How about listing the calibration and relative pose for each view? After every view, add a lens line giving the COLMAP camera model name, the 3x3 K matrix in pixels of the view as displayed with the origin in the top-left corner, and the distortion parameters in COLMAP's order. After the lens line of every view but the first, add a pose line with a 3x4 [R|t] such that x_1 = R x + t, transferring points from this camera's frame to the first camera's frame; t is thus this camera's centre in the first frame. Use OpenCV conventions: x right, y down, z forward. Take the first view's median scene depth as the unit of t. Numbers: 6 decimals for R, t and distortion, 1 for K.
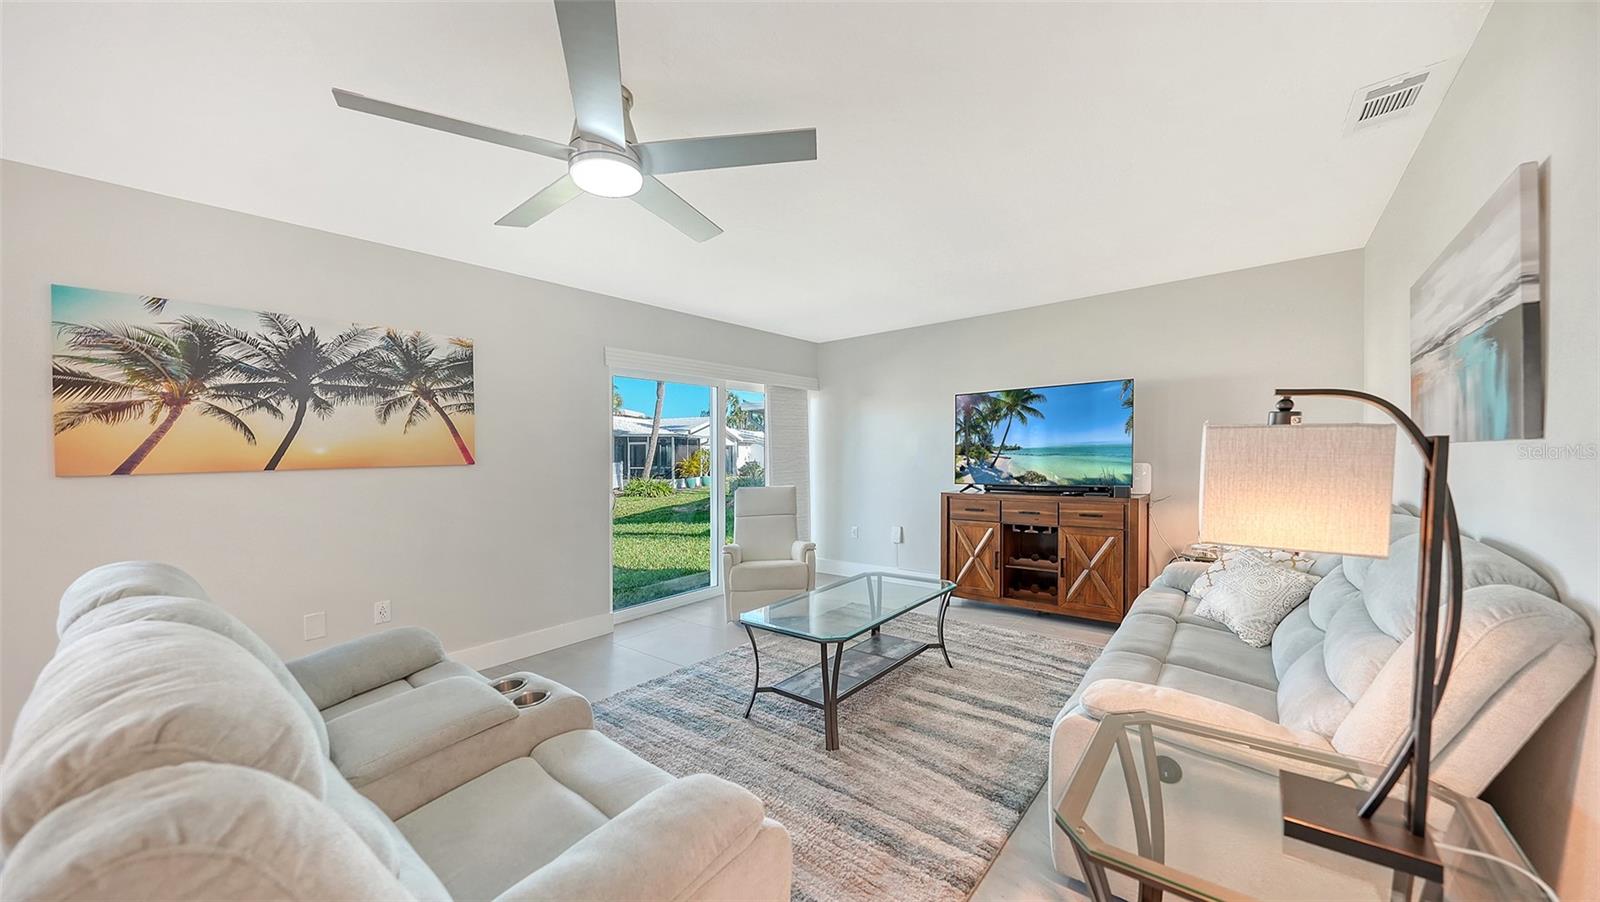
lens RADIAL K [[559.5, 0, 804.9], [0, 559.5, 454.5], [0, 0, 1]] dist [0.001167, -0.002242]
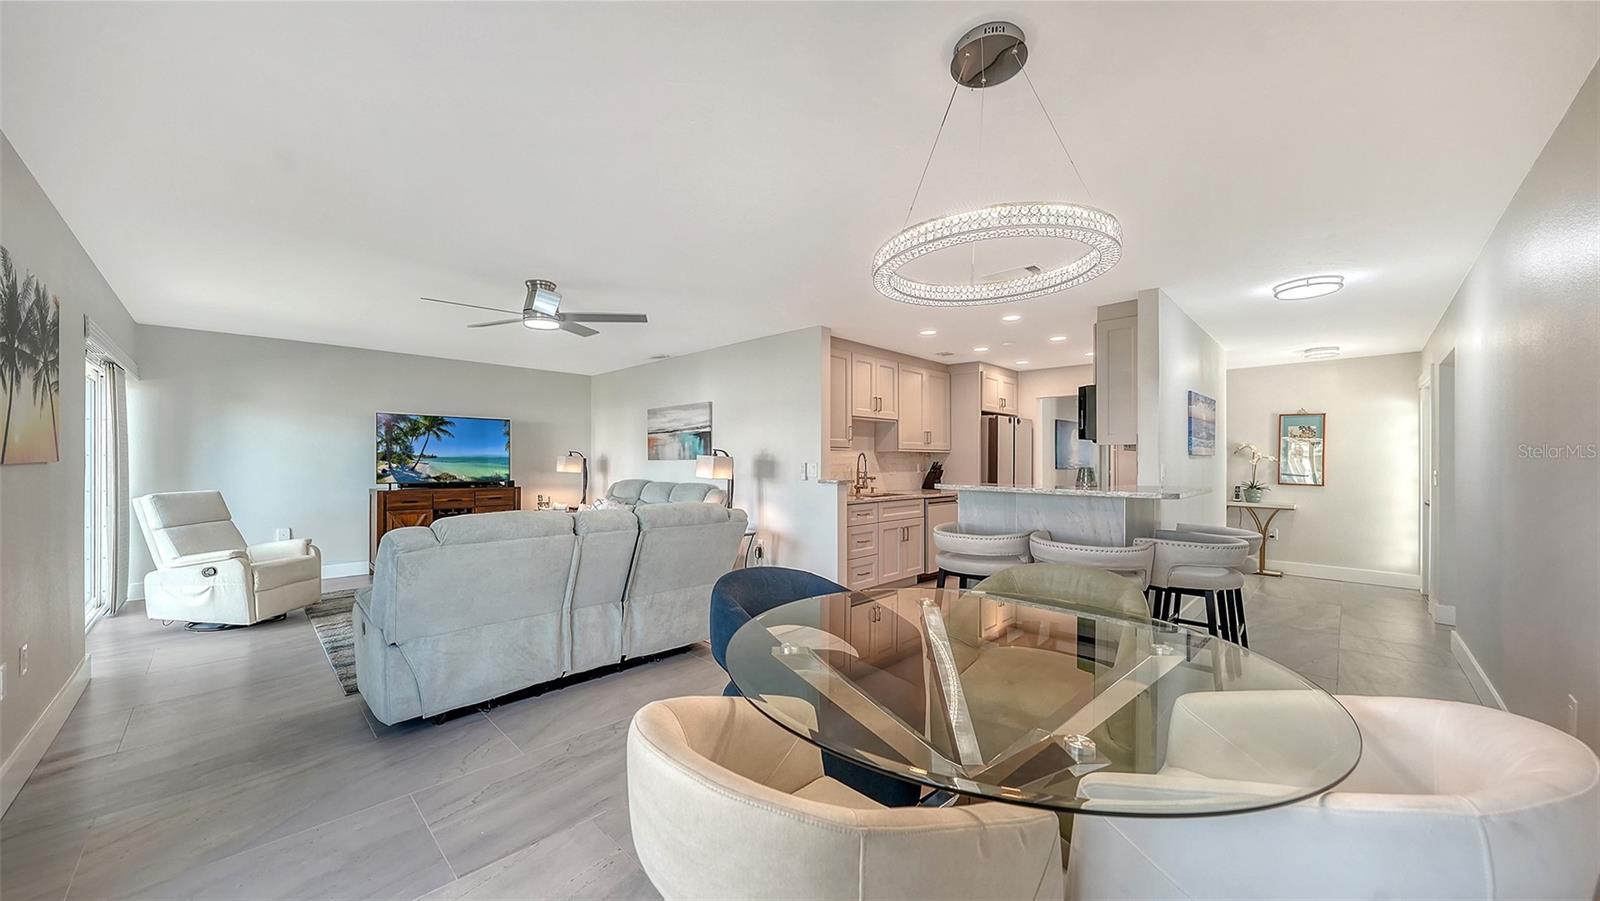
lens RADIAL K [[556.5, 0, 792.5], [0, 556.5, 460.7], [0, 0, 1]] dist [0.000313, -0.000012]
pose [[0.095789, 0.020131, 0.995198, -1.341976], [-0.007548, 0.999781, -0.019497, 0.027657], [-0.995373, -0.005644, 0.095920, -0.064854]]
